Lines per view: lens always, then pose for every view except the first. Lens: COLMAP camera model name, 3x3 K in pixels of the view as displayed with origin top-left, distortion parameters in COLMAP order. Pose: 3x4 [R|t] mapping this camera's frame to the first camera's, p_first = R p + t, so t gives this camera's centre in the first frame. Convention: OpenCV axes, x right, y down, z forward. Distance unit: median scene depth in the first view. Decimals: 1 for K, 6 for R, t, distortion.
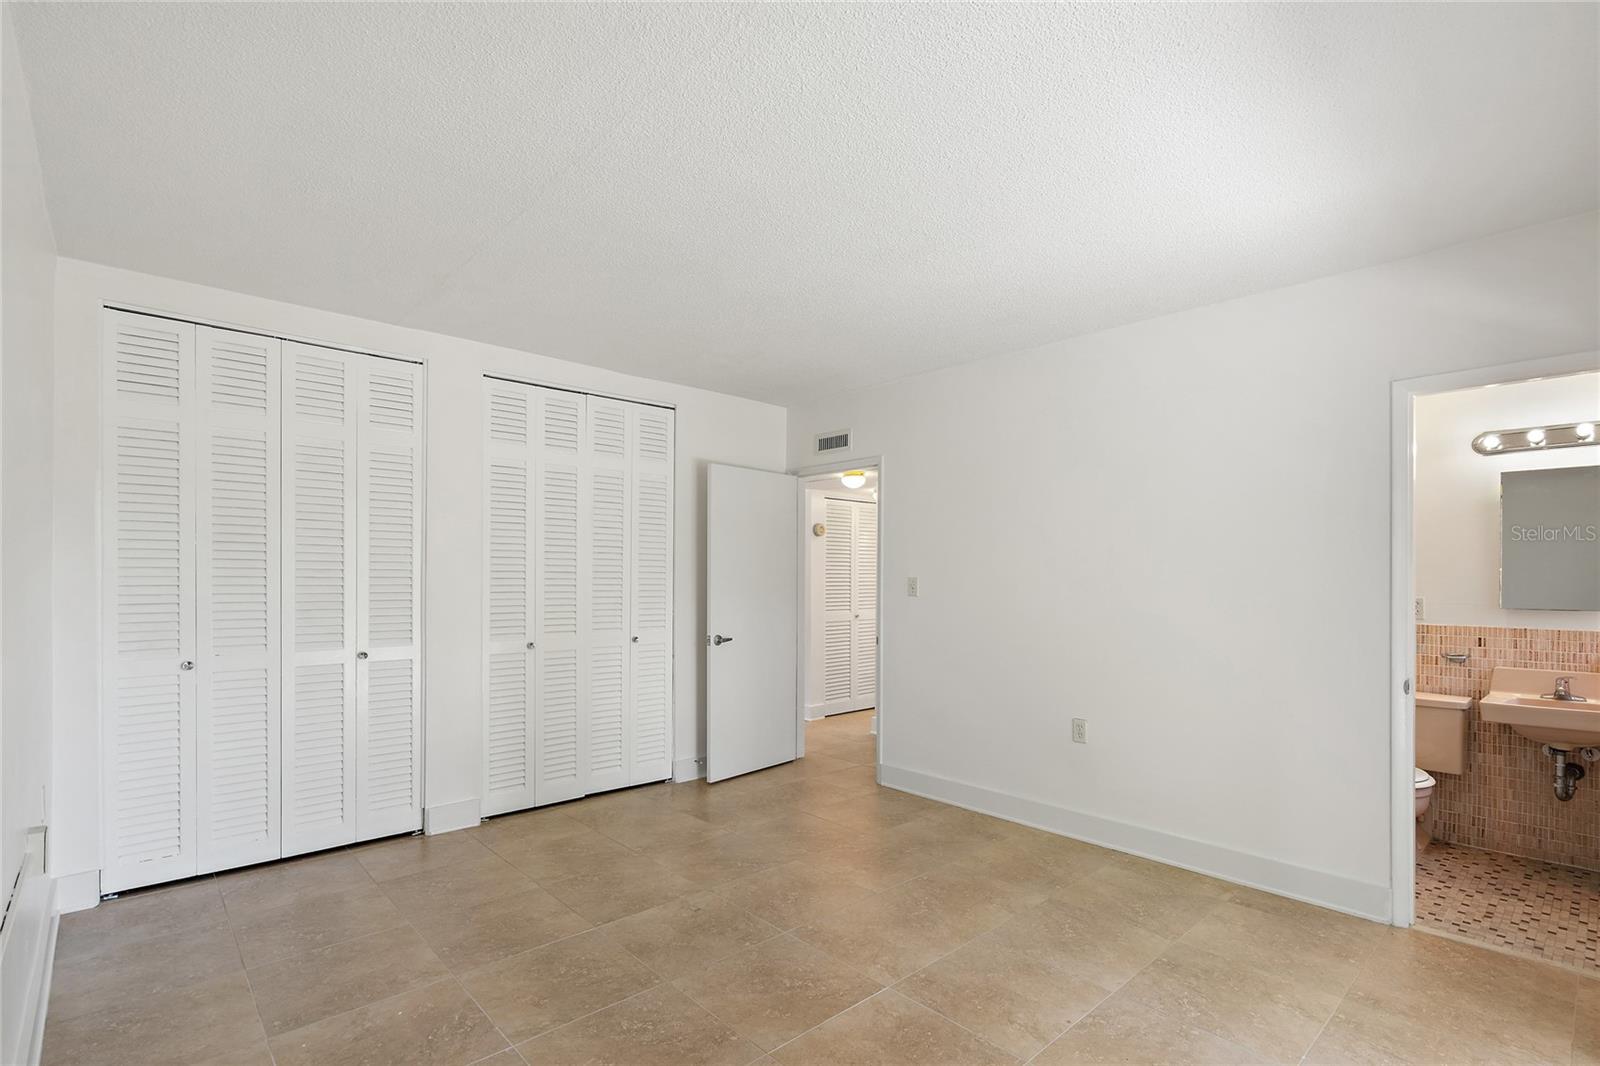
lens RADIAL K [[756.3, 0, 802.3], [0, 756.3, 599.3], [0, 0, 1]] dist [0.000941, 0.000134]
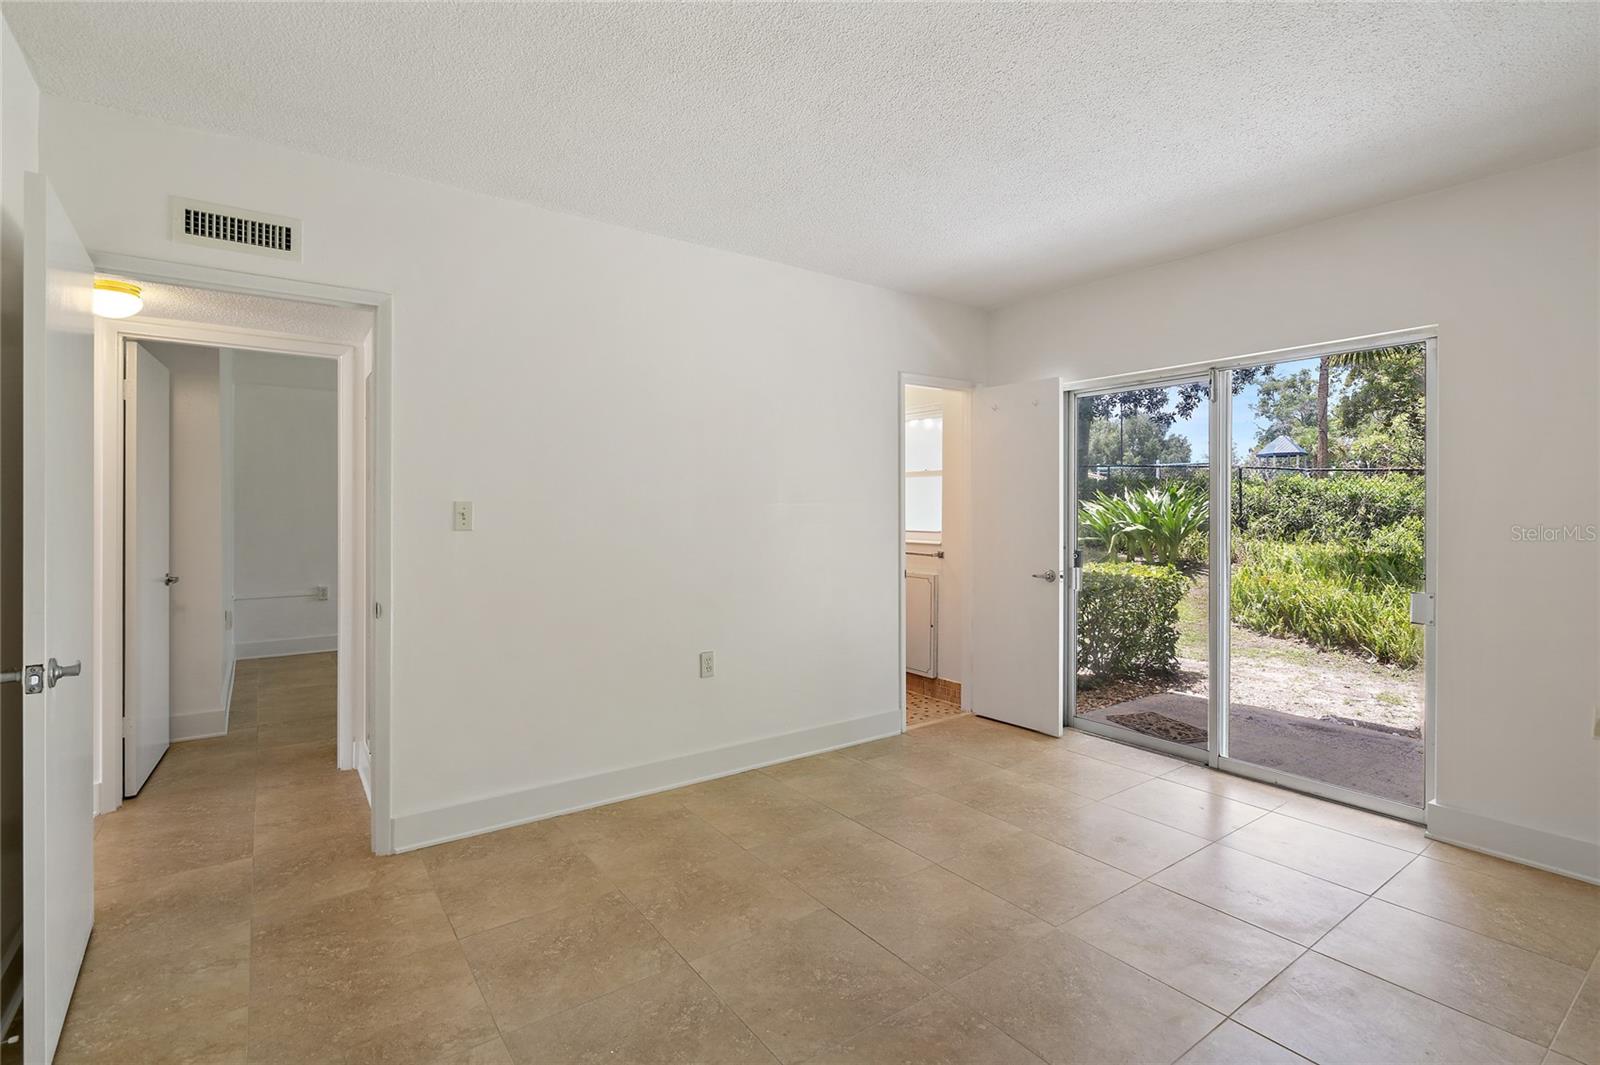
lens RADIAL K [[752.0, 0, 806.1], [0, 752.0, 526.6], [0, 0, 1]] dist [0.013089, 0.000408]
pose [[0.116260, -0.029170, 0.992790, -0.758888], [0.031669, 0.999169, 0.025649, -0.025934], [-0.992714, 0.028459, 0.117088, 1.055804]]
